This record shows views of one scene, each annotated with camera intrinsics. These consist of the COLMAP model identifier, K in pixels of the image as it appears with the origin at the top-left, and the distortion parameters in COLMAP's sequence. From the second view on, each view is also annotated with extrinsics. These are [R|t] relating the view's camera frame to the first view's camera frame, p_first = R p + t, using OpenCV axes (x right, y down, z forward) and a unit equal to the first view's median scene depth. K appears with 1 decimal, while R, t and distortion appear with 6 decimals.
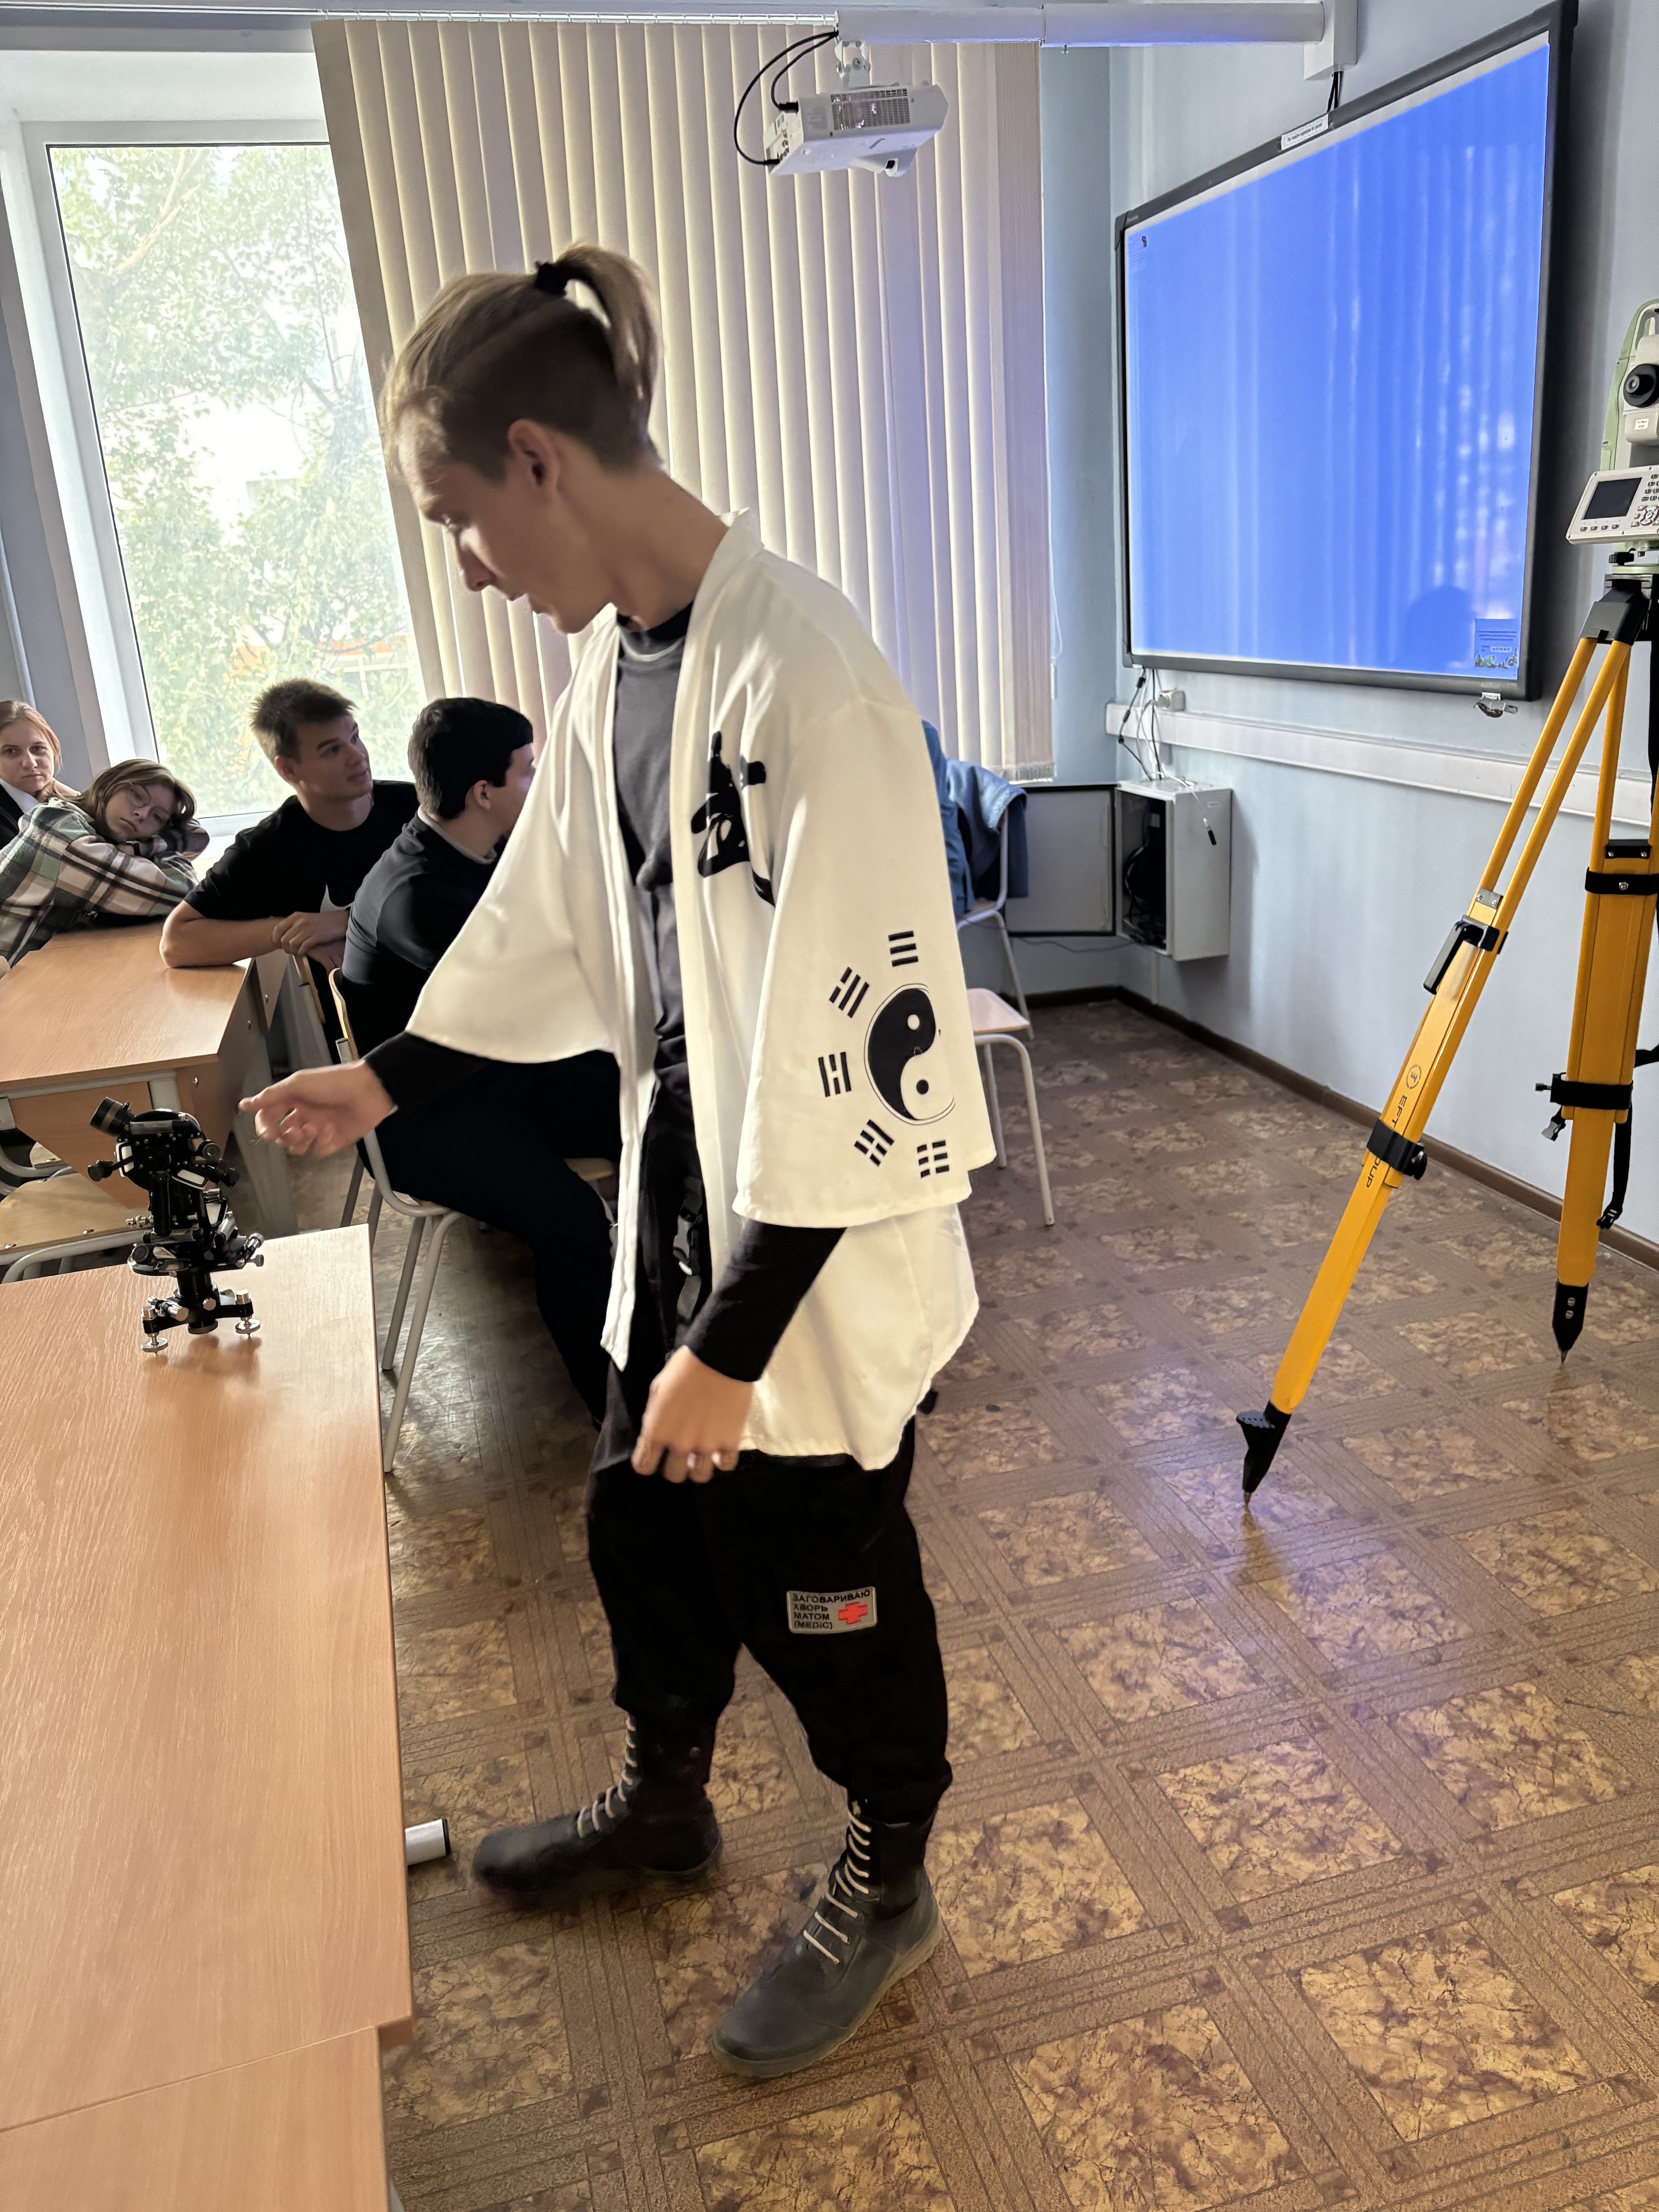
lens RADIAL K [[1664.7, 0, 849.5], [0, 1664.7, 1093.7], [0, 0, 1]] dist [0.041889, -0.042546]
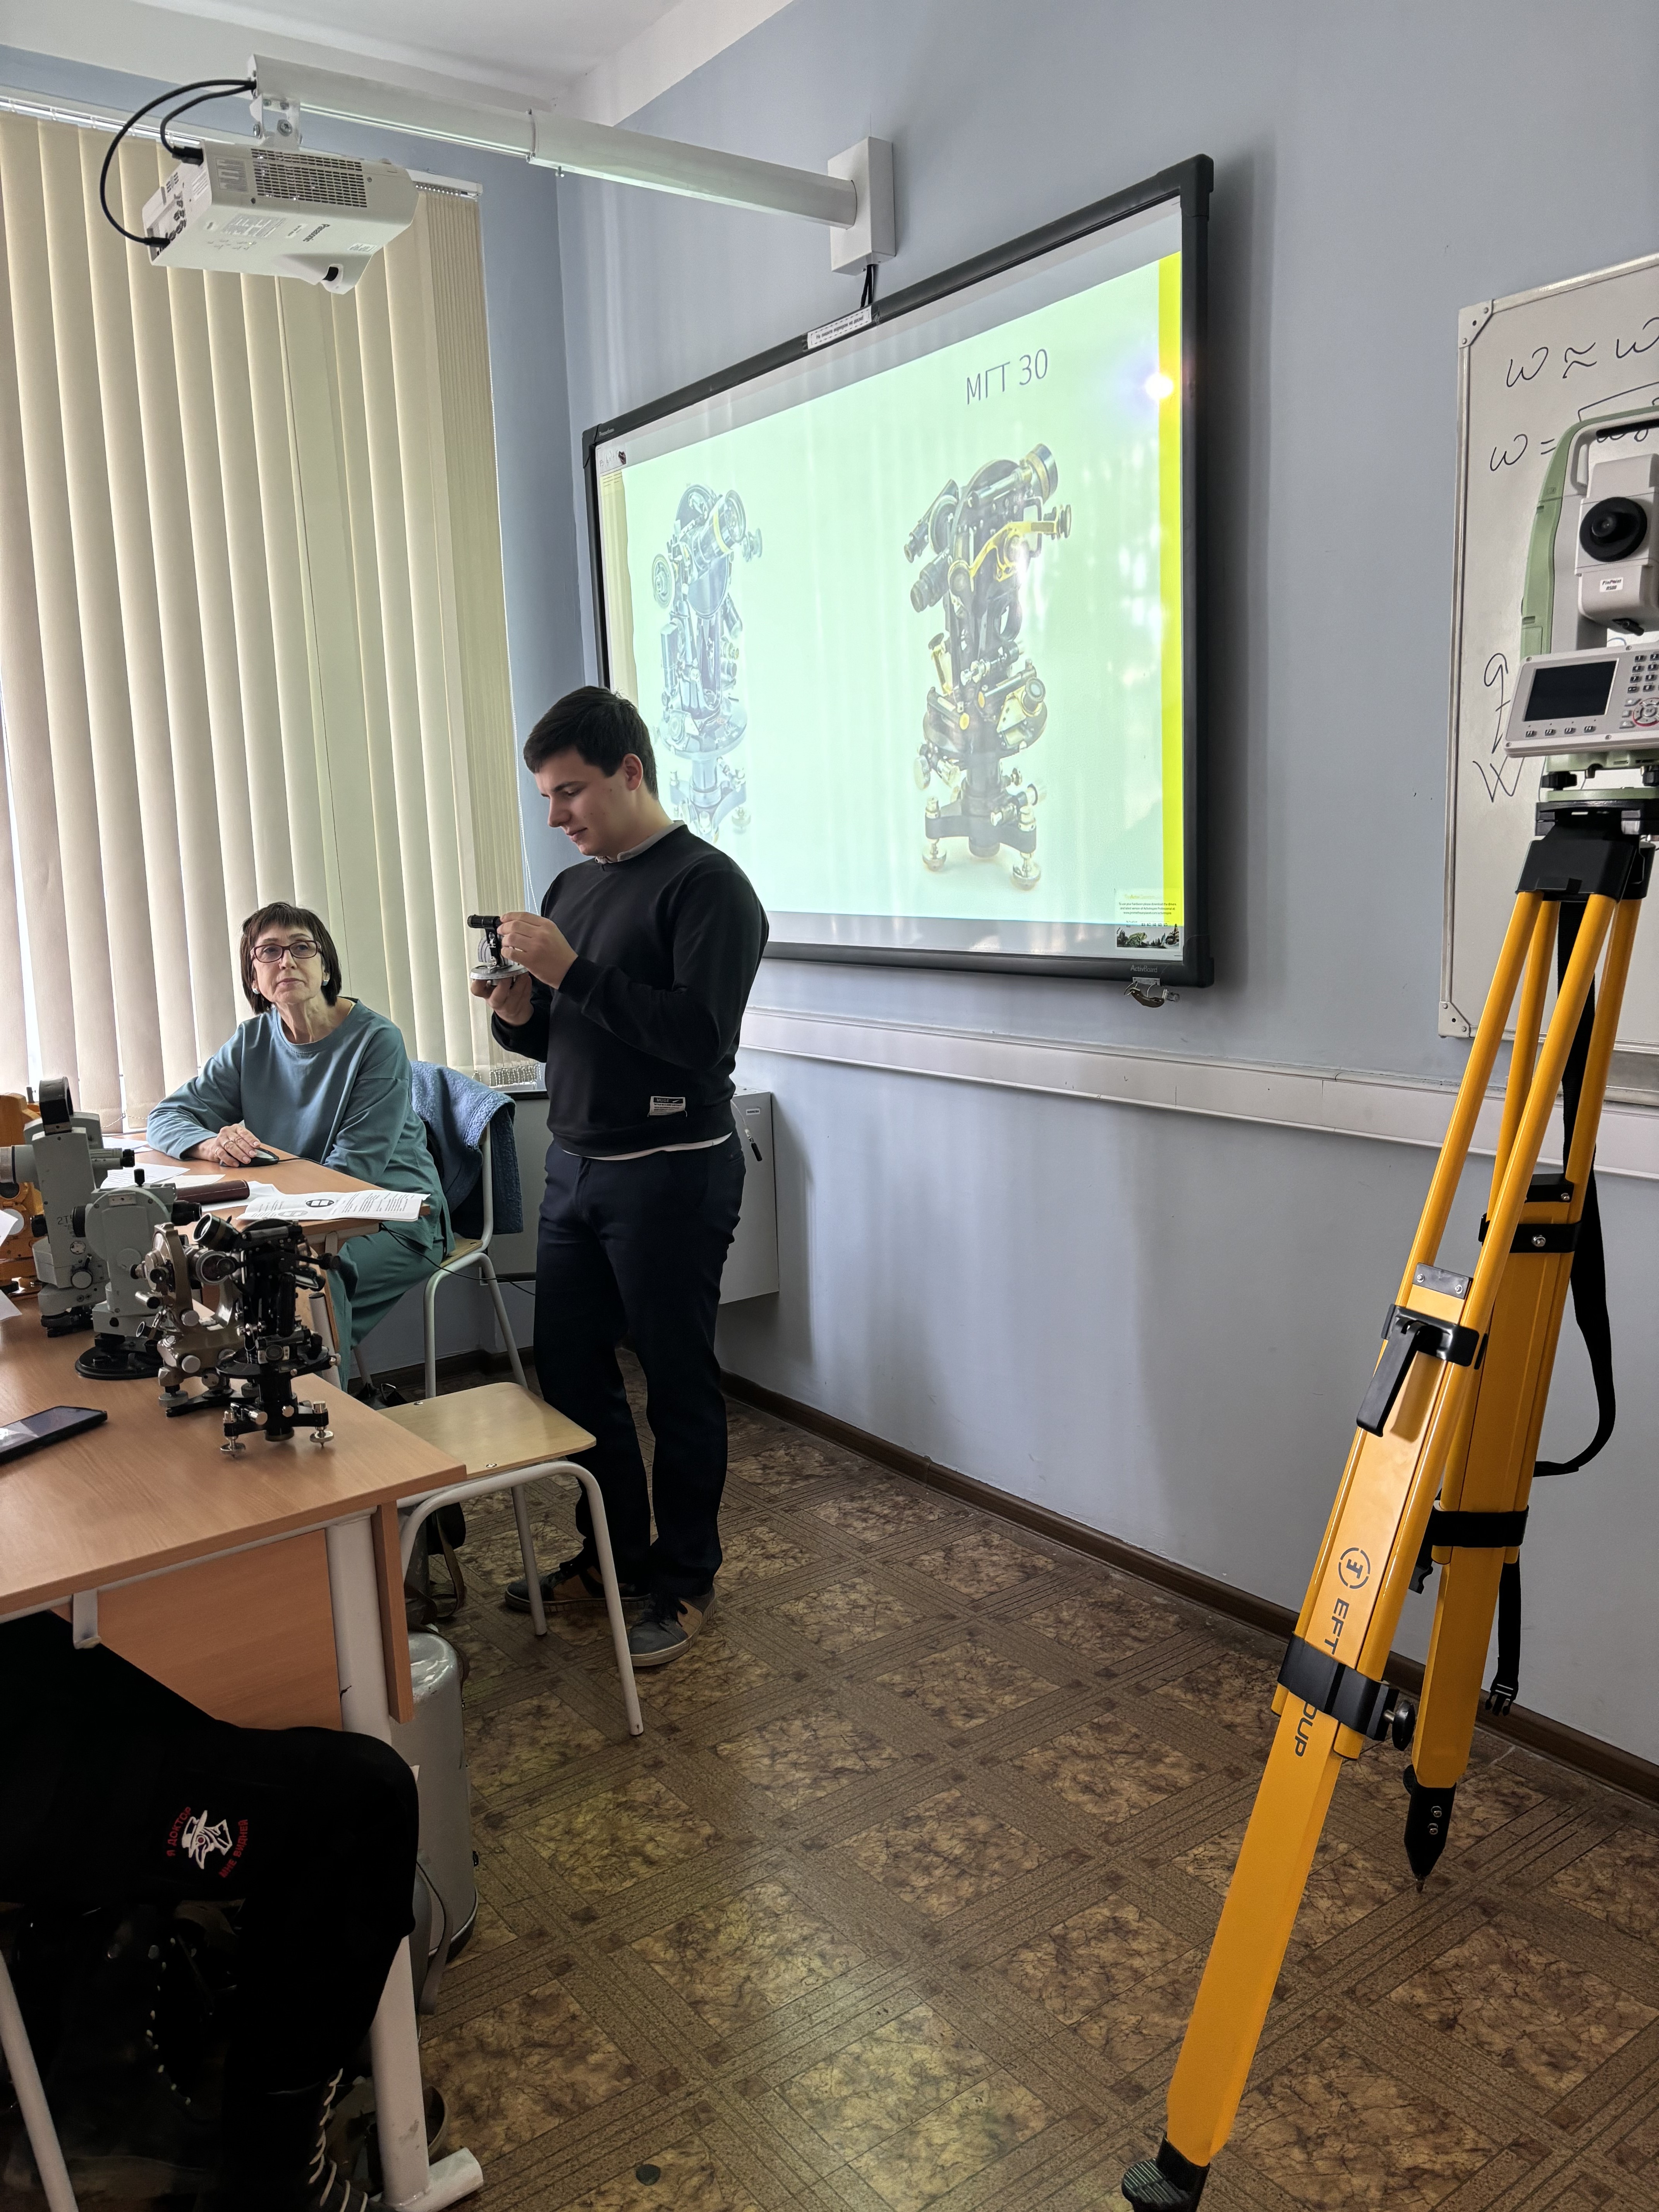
lens RADIAL K [[1664.7, 0, 835.6], [0, 1664.7, 1113.8], [0, 0, 1]] dist [0.041889, -0.042546]
pose [[0.934803, -0.028651, 0.354008, -0.050122], [0.083804, 0.986390, -0.141463, -0.087421], [-0.345137, 0.161907, 0.924482, 0.381667]]
